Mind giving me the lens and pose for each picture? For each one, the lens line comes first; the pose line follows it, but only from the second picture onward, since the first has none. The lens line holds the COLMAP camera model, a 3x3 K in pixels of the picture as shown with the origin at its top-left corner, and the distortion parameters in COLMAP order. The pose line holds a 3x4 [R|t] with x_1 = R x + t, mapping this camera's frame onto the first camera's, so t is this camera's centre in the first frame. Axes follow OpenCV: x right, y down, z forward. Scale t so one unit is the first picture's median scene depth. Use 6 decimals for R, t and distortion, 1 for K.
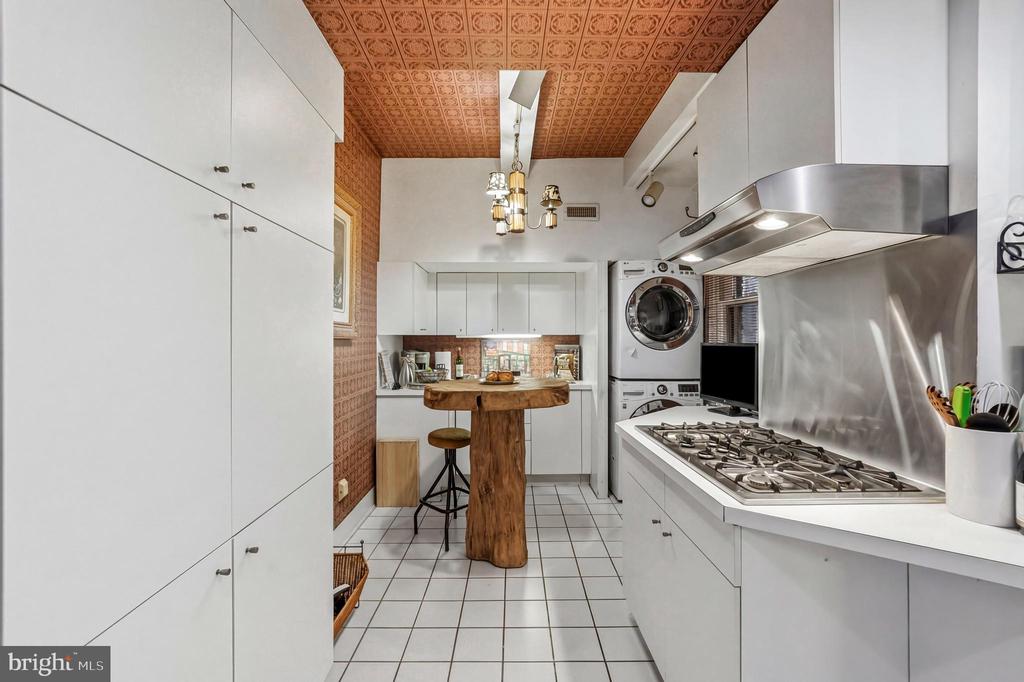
lens RADIAL K [[427.7, 0, 505.4], [0, 427.7, 334.4], [0, 0, 1]] dist [-0.007740, -0.000344]
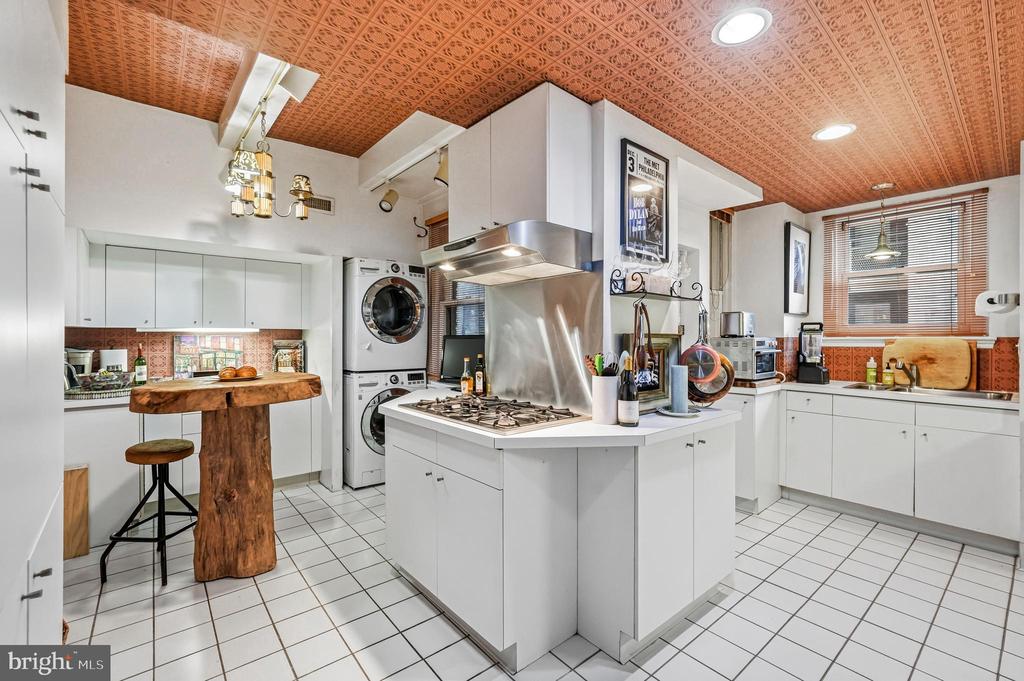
lens RADIAL K [[427.7, 0, 519.3], [0, 427.7, 336.0], [0, 0, 1]] dist [-0.007740, -0.000344]
pose [[0.766859, -0.000307, 0.641815, -0.136151], [-0.006527, 0.999944, 0.008278, 0.009303], [-0.641782, -0.010537, 0.766815, -0.075307]]
